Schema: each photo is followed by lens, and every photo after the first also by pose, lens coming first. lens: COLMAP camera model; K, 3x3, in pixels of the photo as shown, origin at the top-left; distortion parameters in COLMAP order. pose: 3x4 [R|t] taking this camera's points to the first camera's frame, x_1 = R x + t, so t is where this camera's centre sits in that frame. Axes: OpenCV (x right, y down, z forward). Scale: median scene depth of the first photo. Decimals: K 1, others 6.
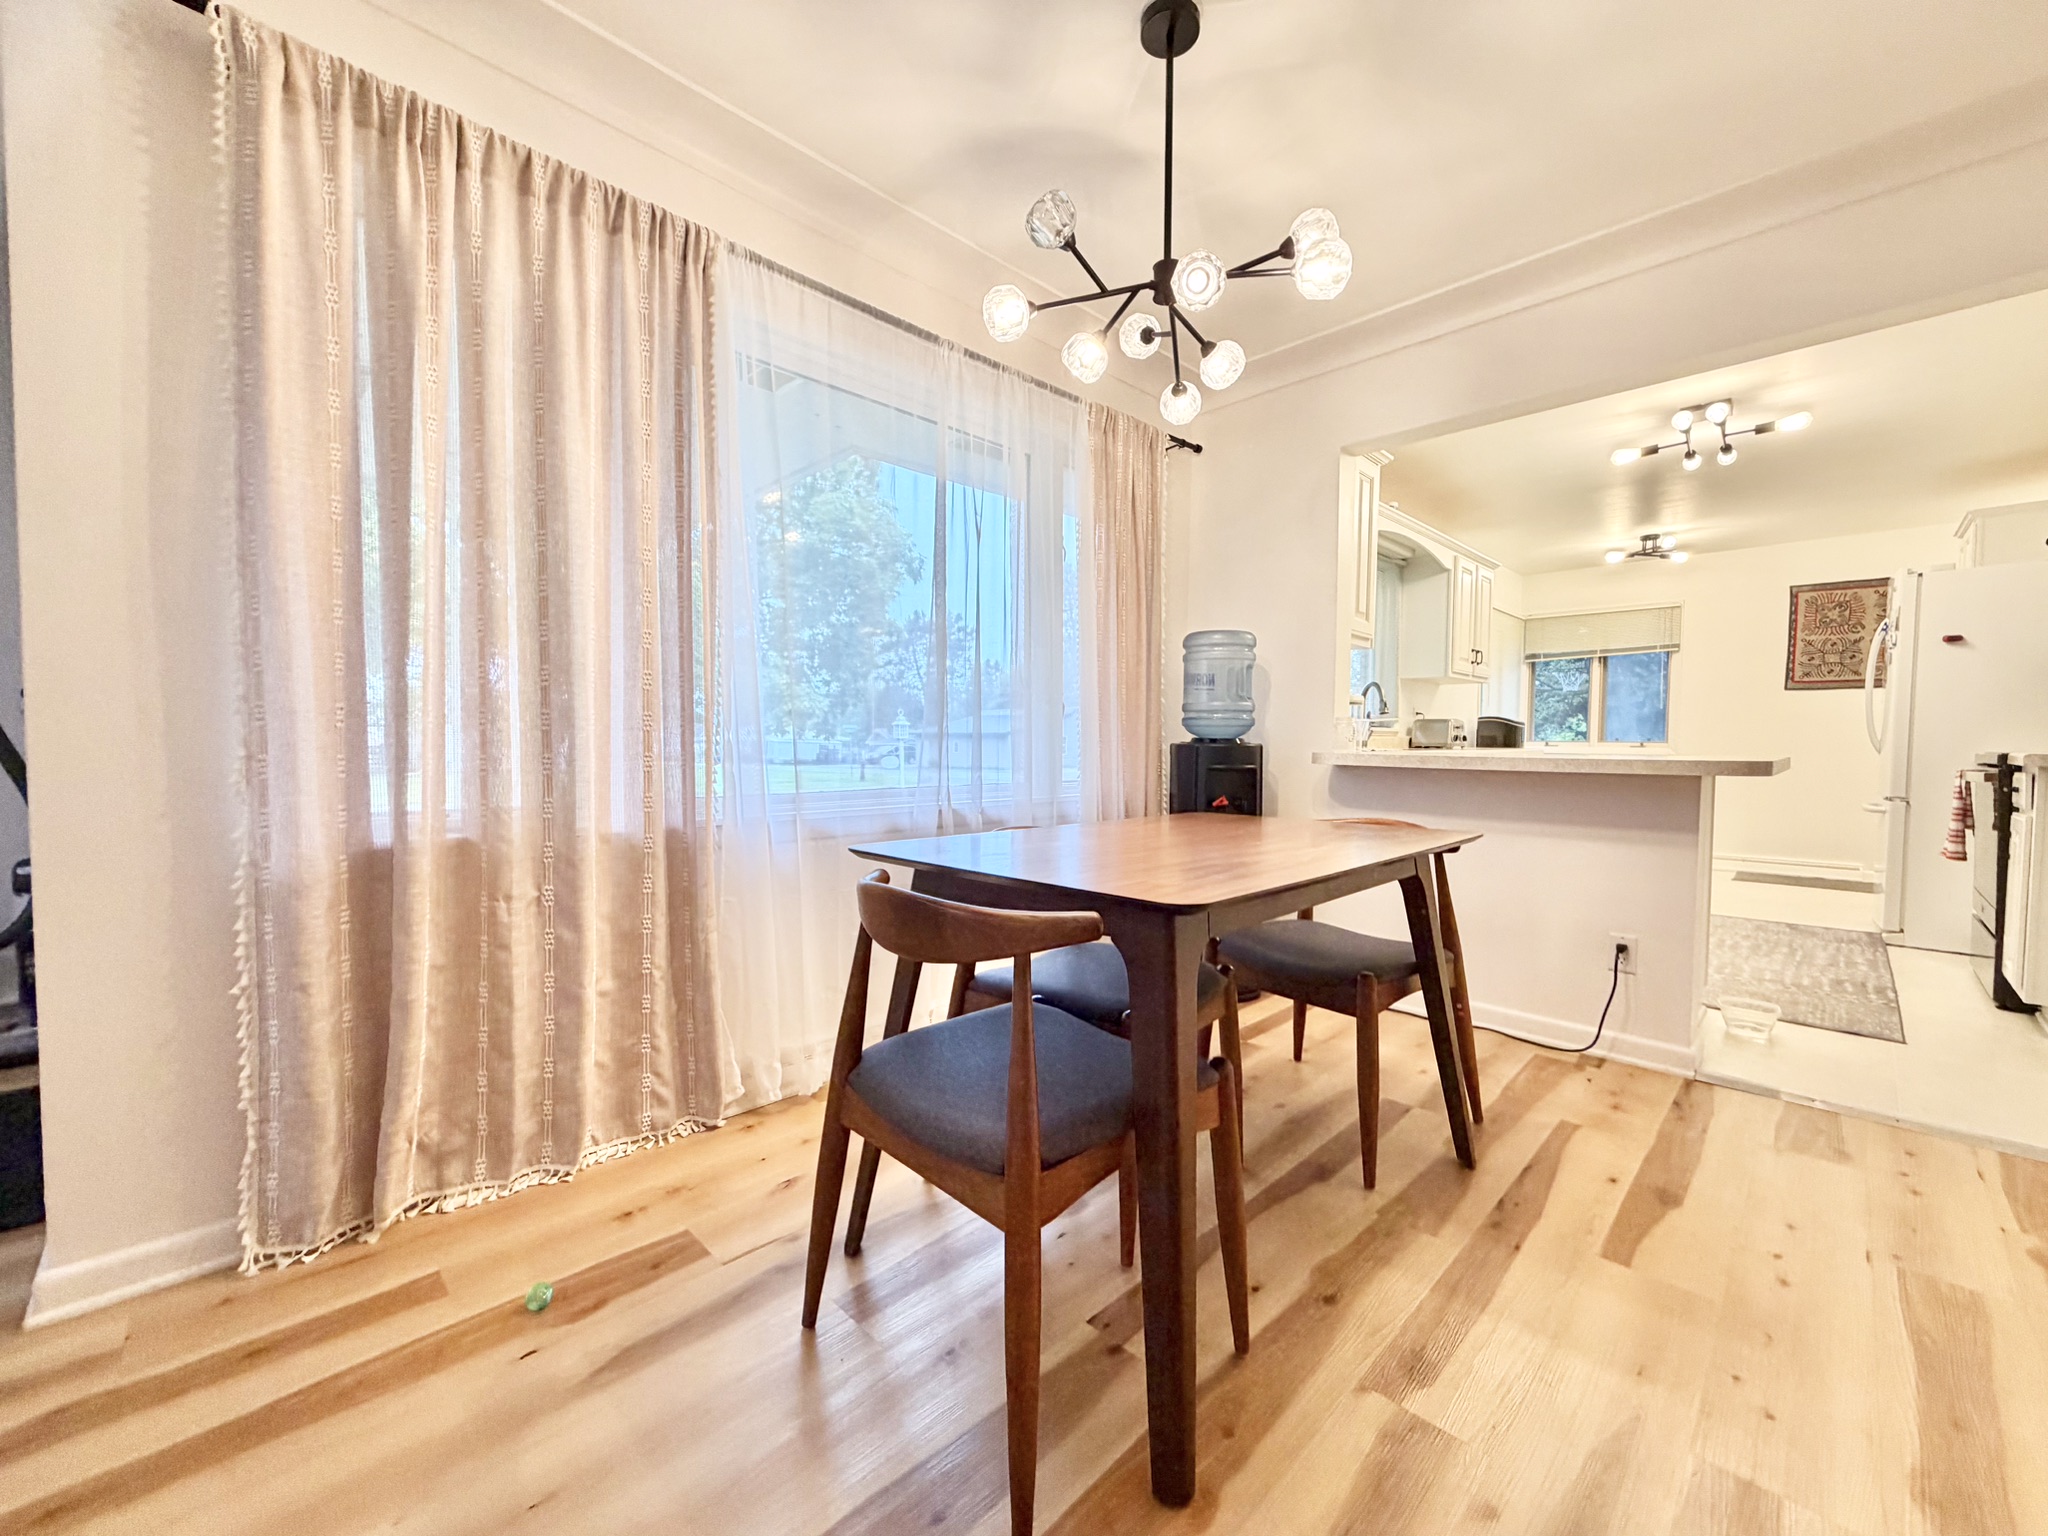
lens RADIAL K [[815.0, 0, 1017.9], [0, 815.0, 771.1], [0, 0, 1]] dist [-0.000067, -0.000054]
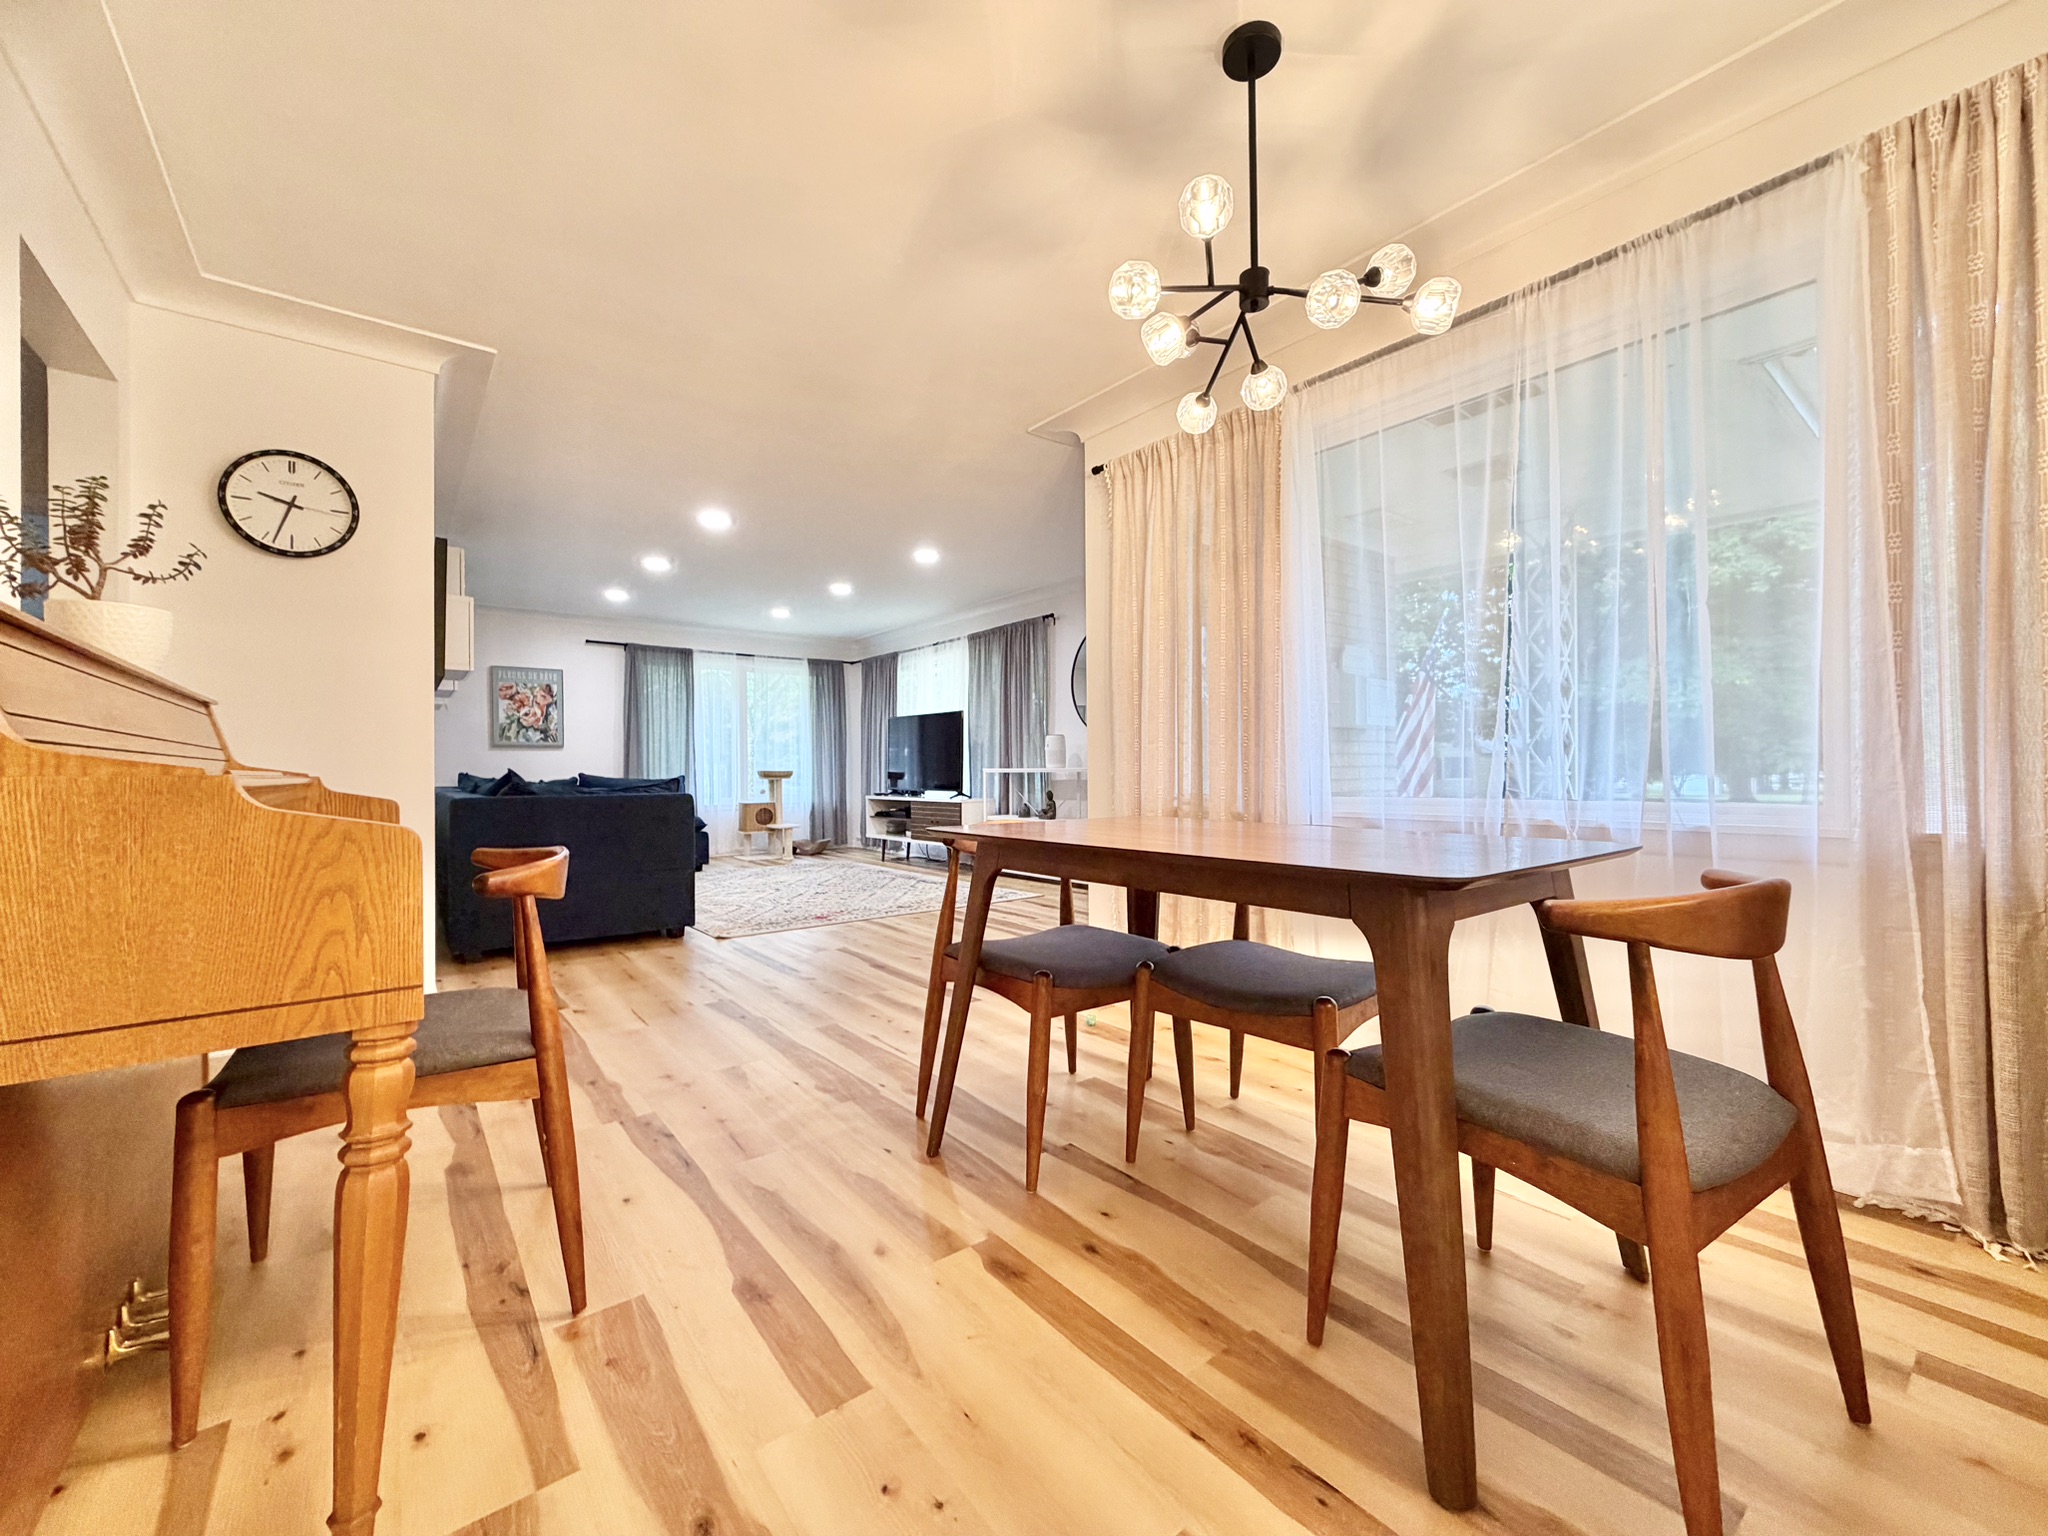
lens RADIAL K [[815.0, 0, 1024.0], [0, 815.0, 764.5], [0, 0, 1]] dist [-0.000067, -0.000054]
pose [[-0.110471, -0.014315, -0.993776, 0.665766], [-0.023887, 0.999646, -0.011745, 0.007808], [0.993592, 0.022441, -0.110774, 0.457029]]
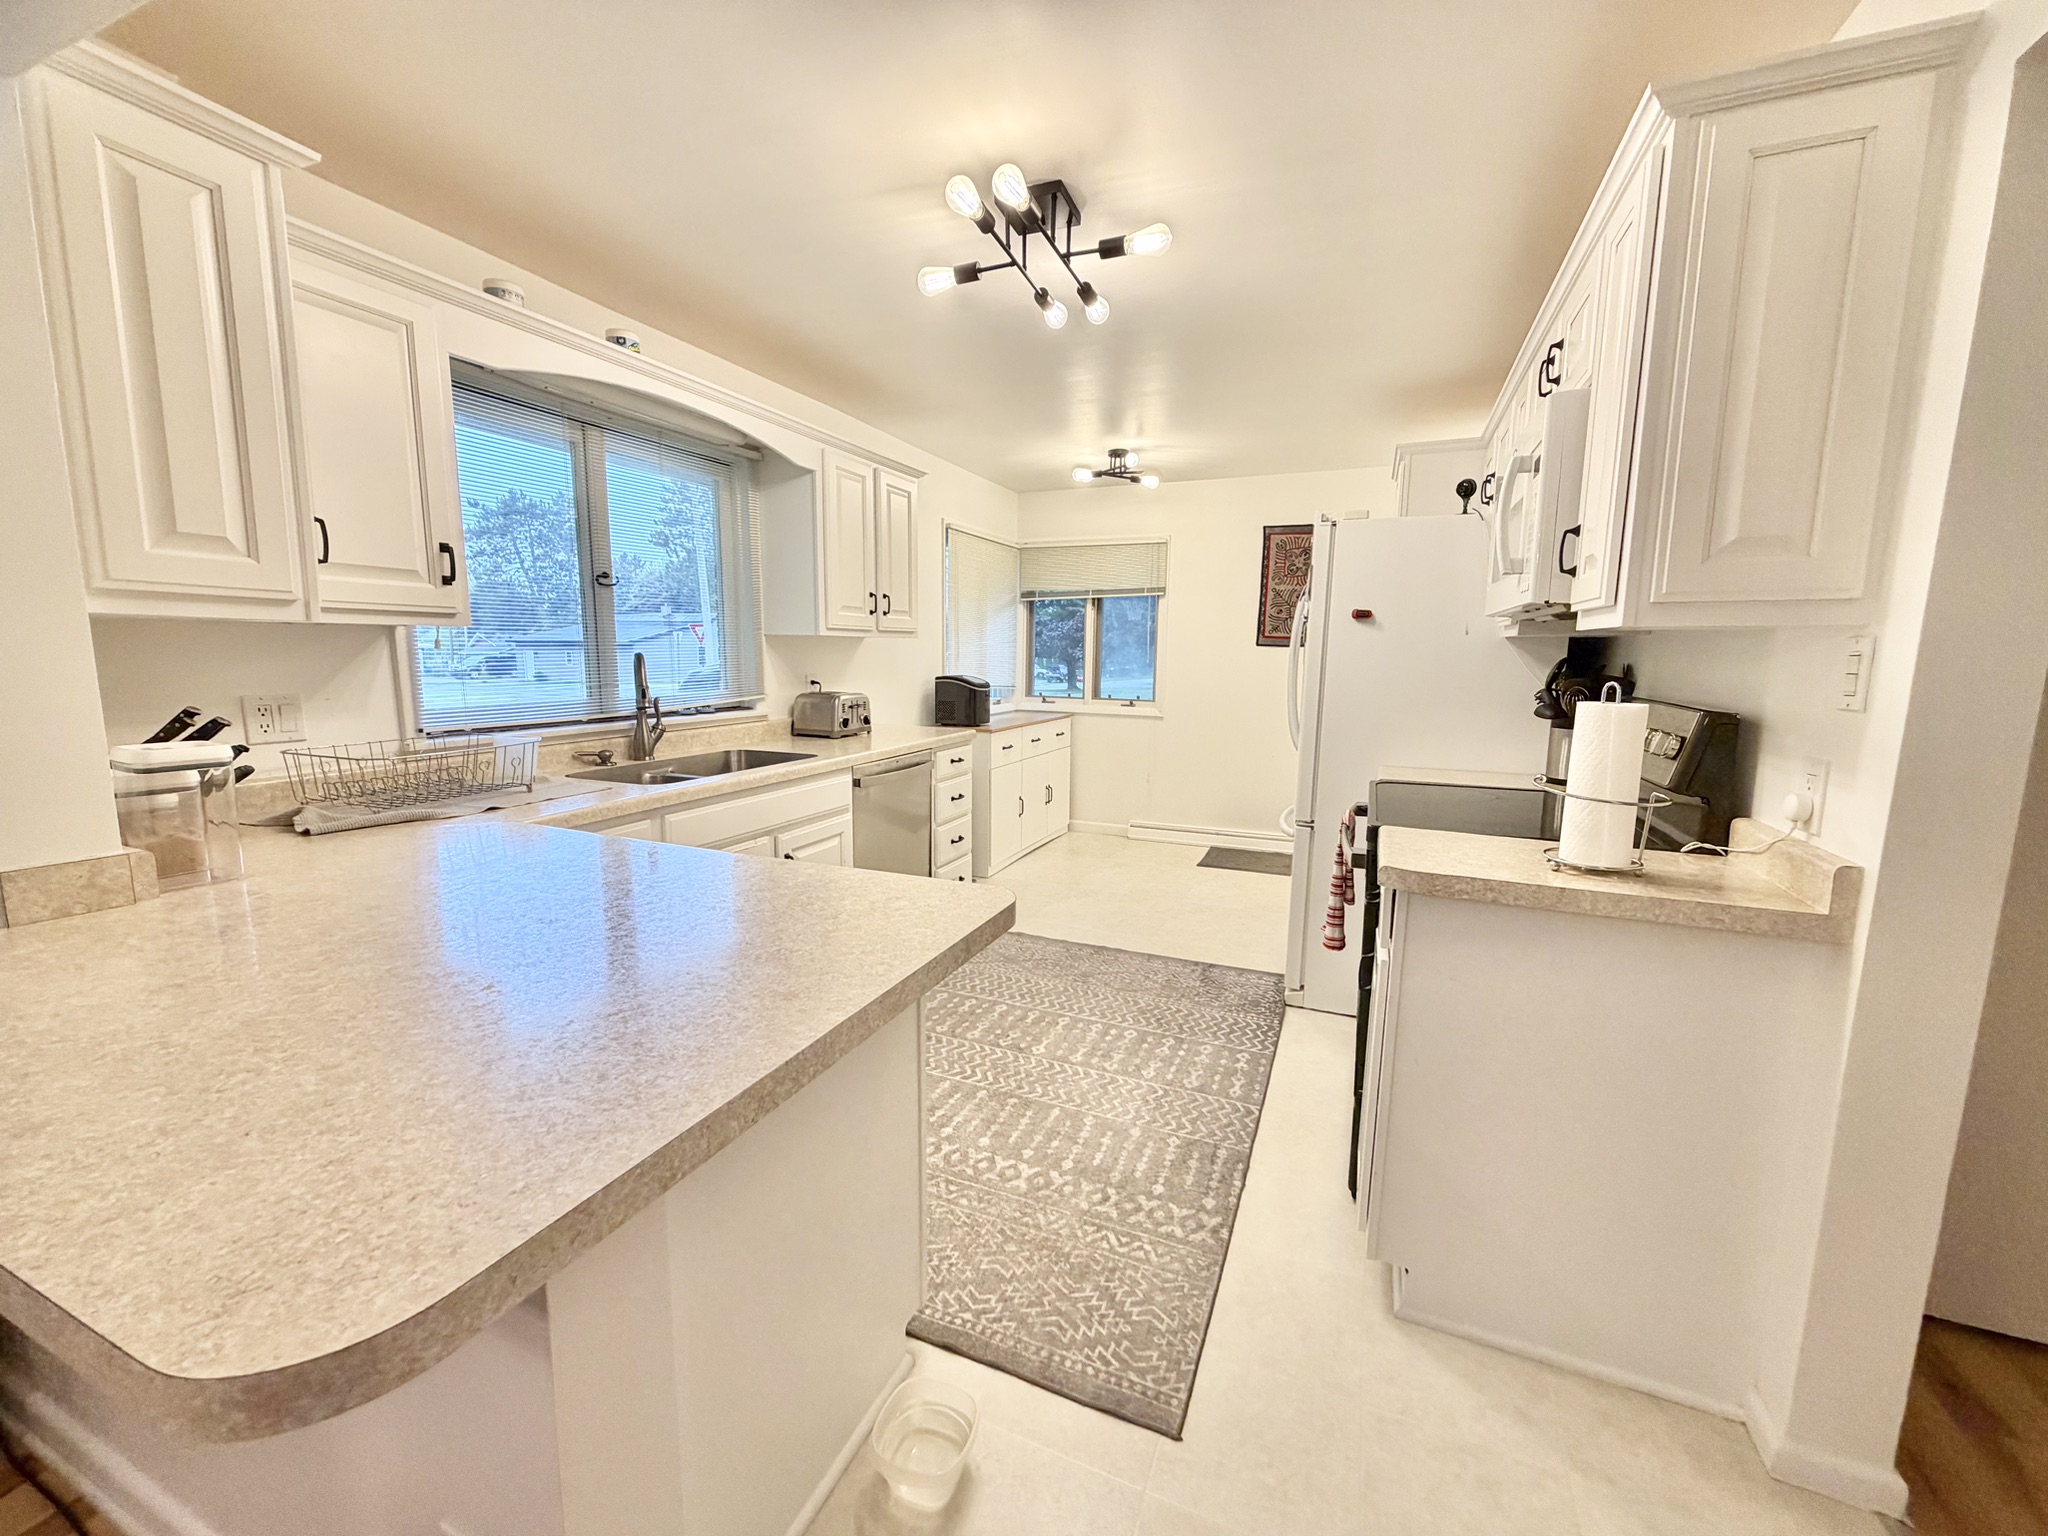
lens RADIAL K [[815.0, 0, 1023.5], [0, 815.0, 768.6], [0, 0, 1]] dist [-0.000067, -0.000054]
pose [[0.924744, -0.053114, 0.376865, 0.668121], [0.010680, 0.993446, 0.113806, -0.129265], [-0.380440, -0.101217, 0.919250, 0.487009]]
